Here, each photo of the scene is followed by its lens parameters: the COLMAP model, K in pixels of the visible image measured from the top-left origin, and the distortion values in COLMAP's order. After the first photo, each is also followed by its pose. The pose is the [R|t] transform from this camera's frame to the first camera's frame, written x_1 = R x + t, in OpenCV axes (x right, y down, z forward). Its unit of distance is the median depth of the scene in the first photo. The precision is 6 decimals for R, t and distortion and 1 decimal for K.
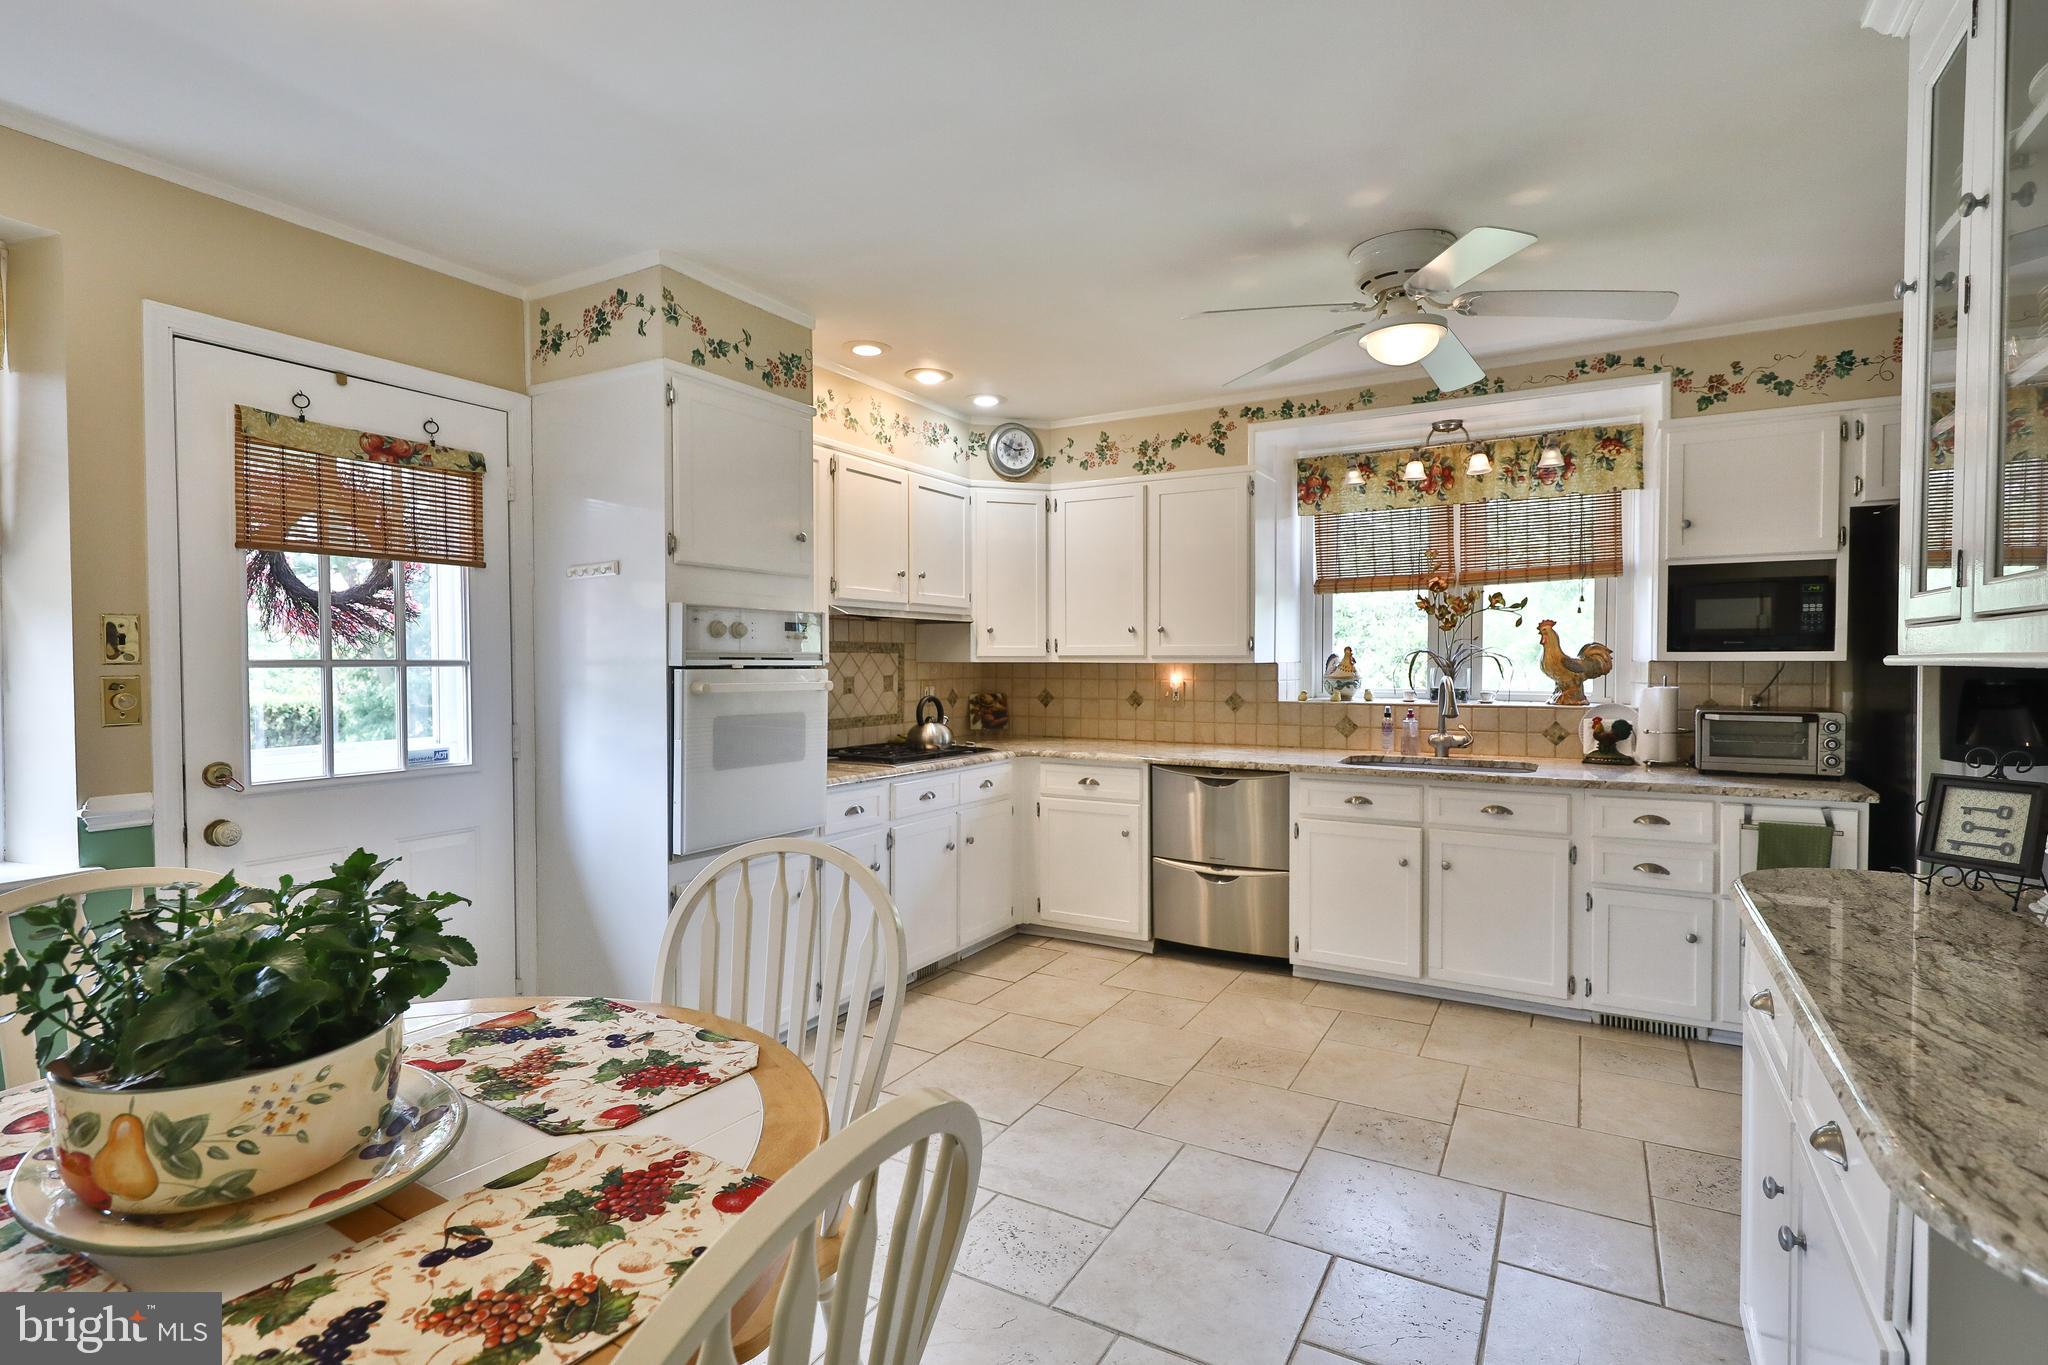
lens RADIAL K [[978.8, 0, 1032.2], [0, 978.8, 684.5], [0, 0, 1]] dist [0.001023, -0.000474]
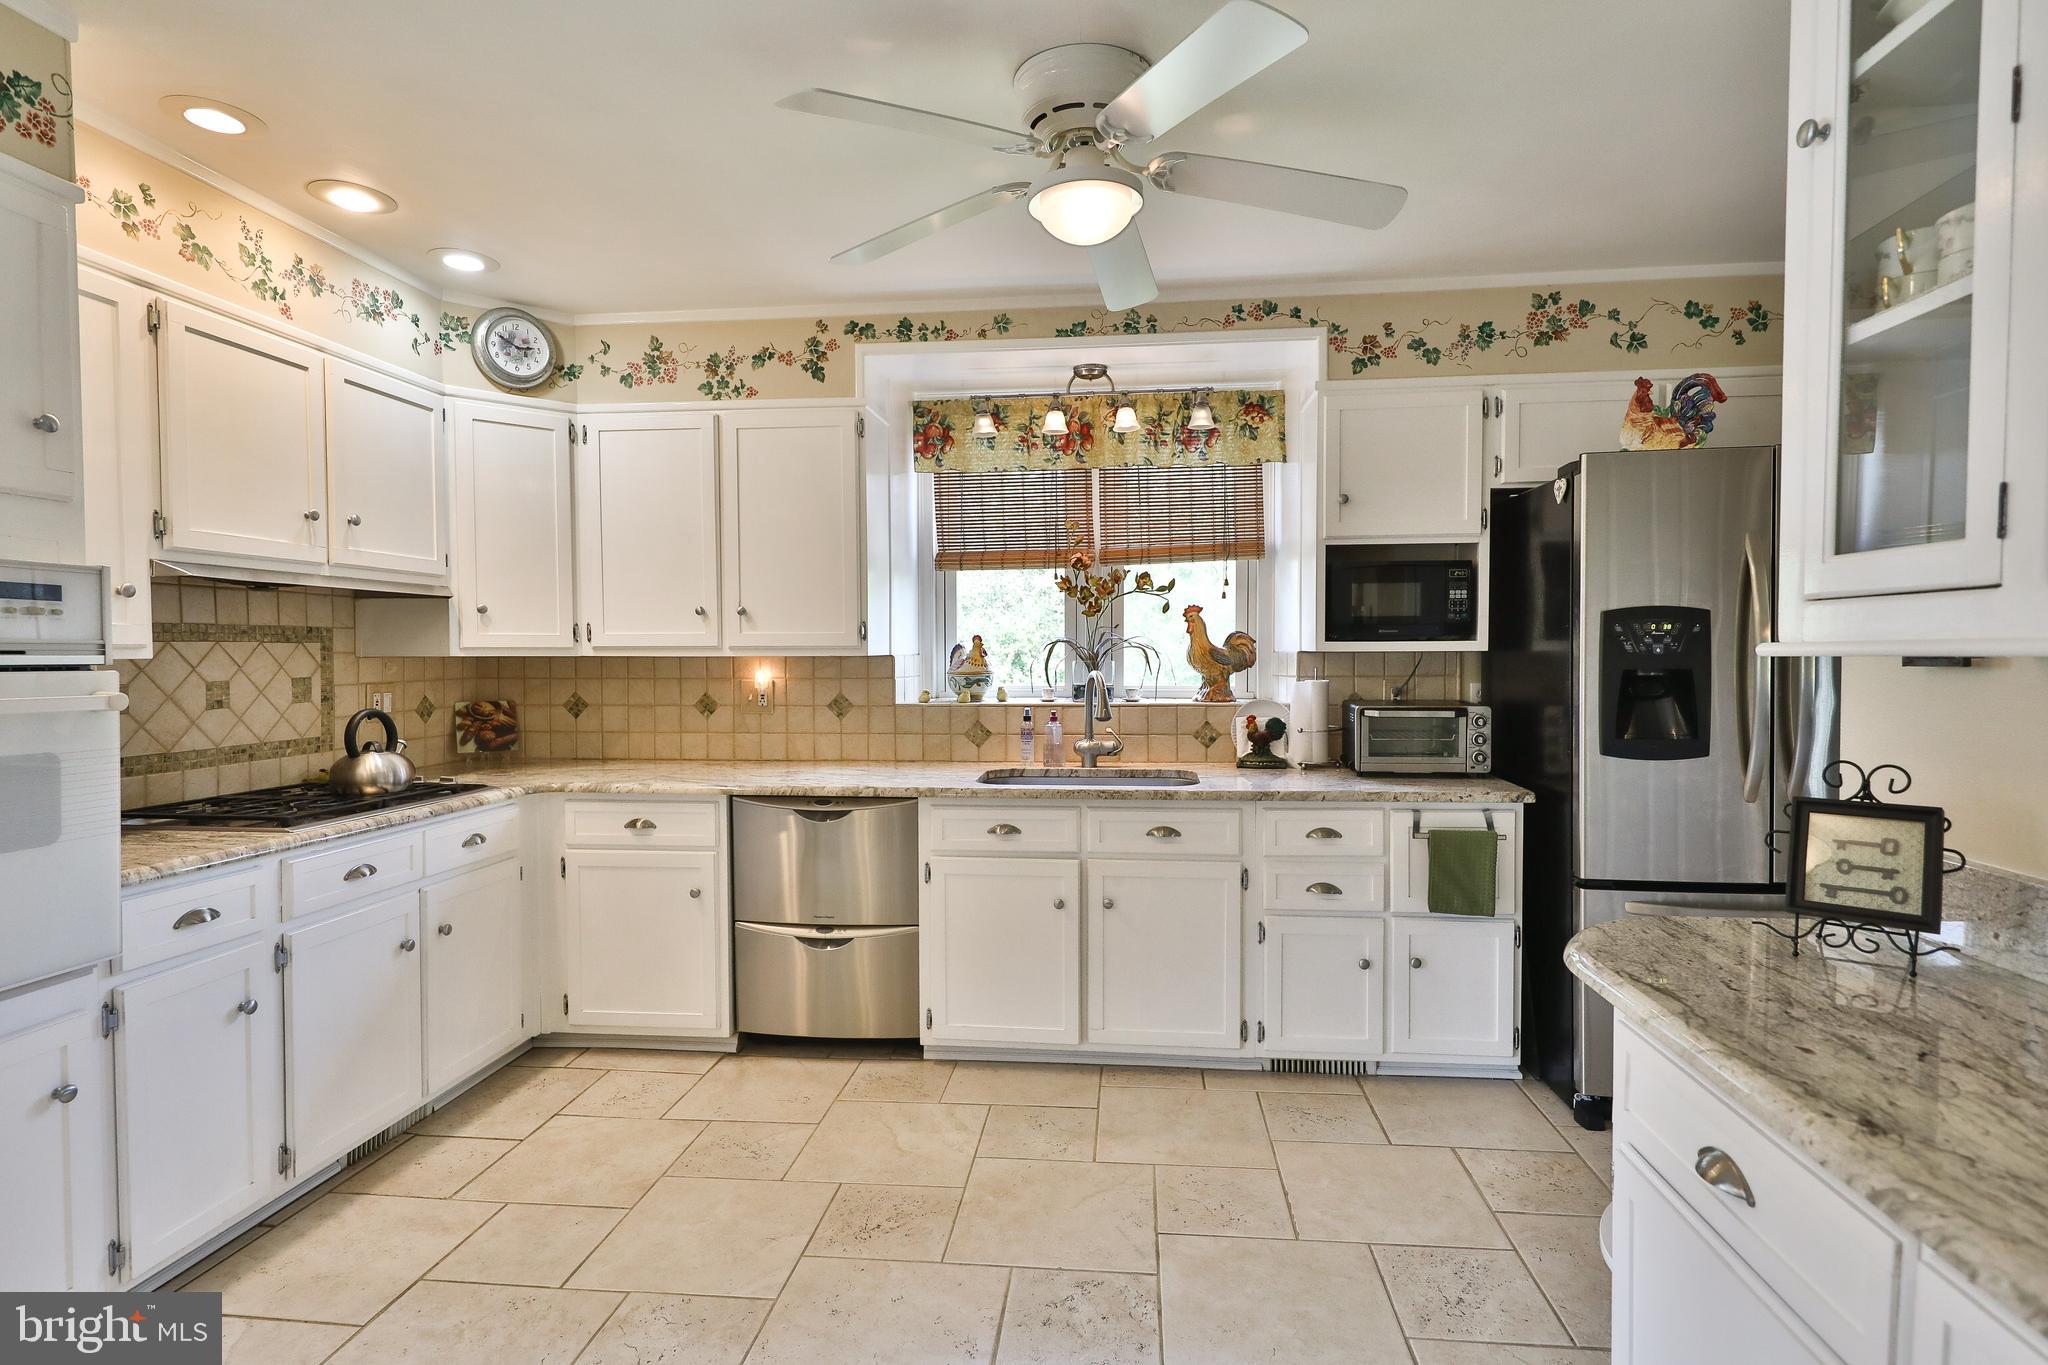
lens RADIAL K [[1014.5, 0, 1024.0], [0, 1014.5, 682.5], [0, 0, 1]] dist [0.017187, -0.001737]
pose [[0.916872, -0.014888, 0.398903, 0.021474], [0.013028, 0.999888, 0.007372, -0.005454], [-0.398968, -0.001562, 0.916963, 0.225190]]
